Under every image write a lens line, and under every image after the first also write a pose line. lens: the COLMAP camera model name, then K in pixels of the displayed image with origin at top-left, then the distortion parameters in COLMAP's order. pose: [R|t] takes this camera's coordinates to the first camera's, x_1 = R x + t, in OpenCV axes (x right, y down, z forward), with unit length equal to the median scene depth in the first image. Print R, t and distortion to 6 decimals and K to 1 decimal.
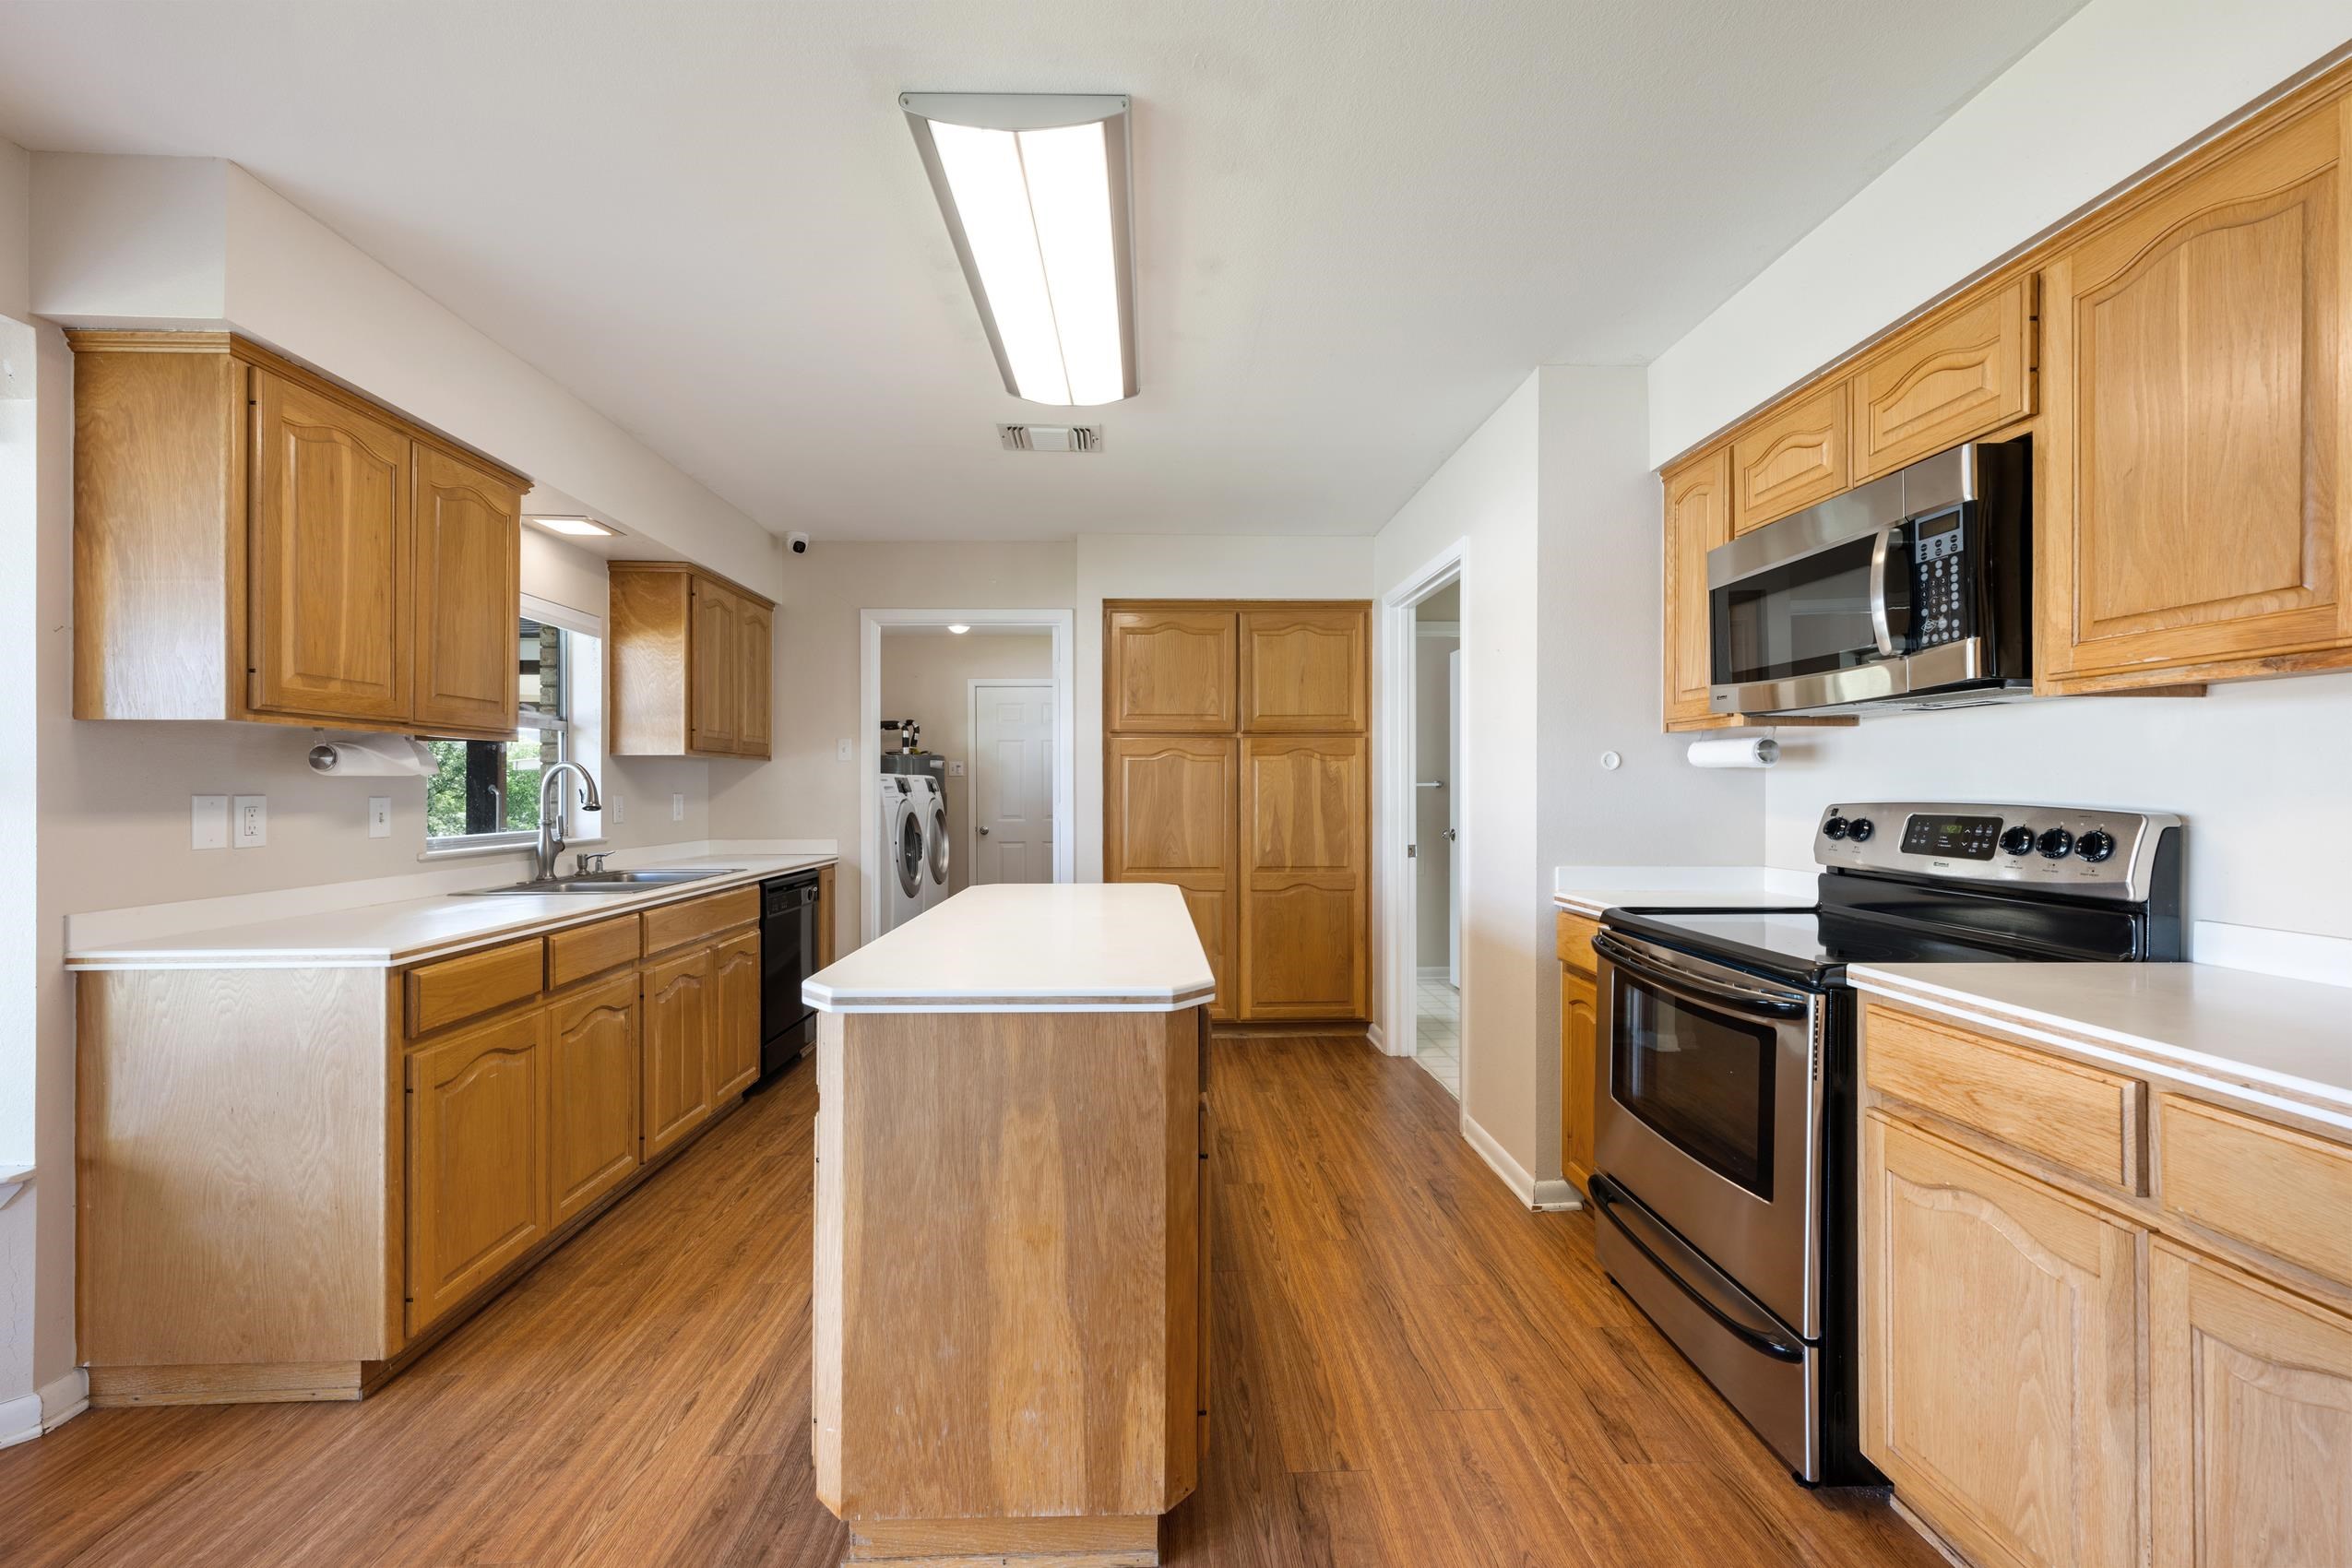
lens RADIAL K [[933.1, 0, 1177.6], [0, 933.1, 785.3], [0, 0, 1]] dist [-0.000883, 0.000411]
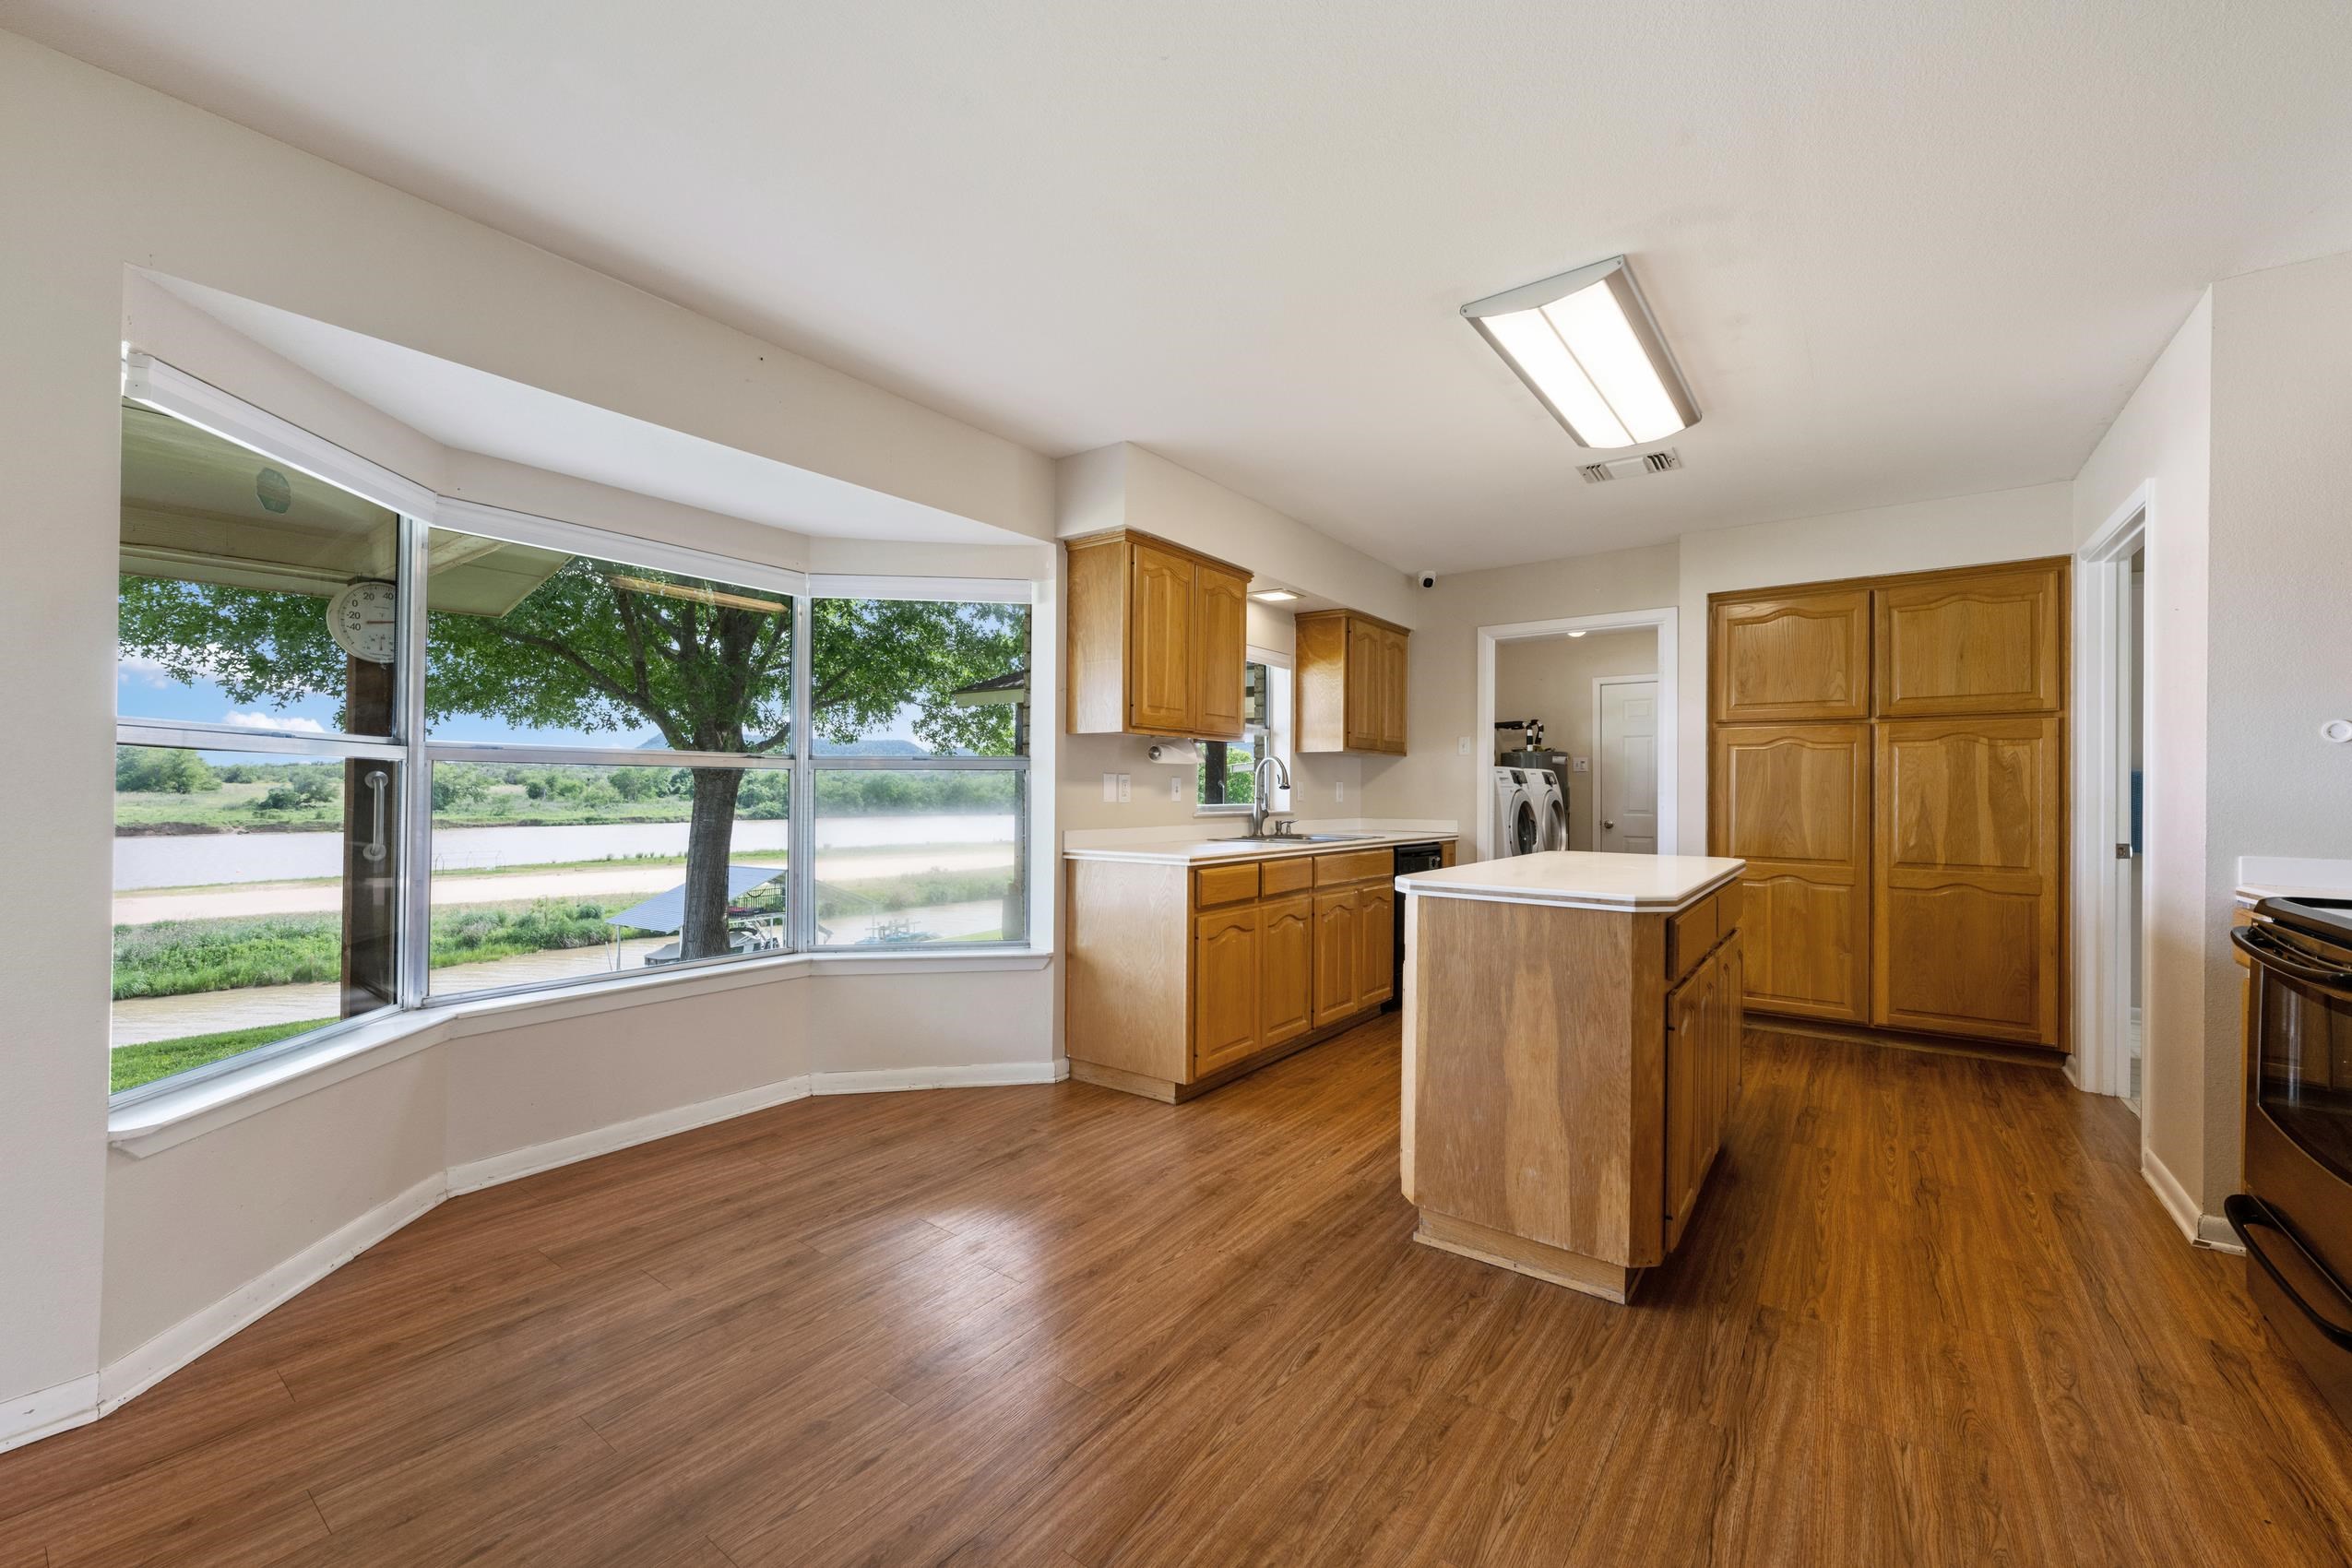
lens RADIAL K [[933.1, 0, 1176.3], [0, 933.1, 787.6], [0, 0, 1]] dist [-0.000883, 0.000411]
pose [[0.781783, 0.004922, -0.623531, 0.205811], [-0.005686, 0.999984, 0.000765, 0.033578], [0.623524, 0.002947, 0.781798, -0.338952]]
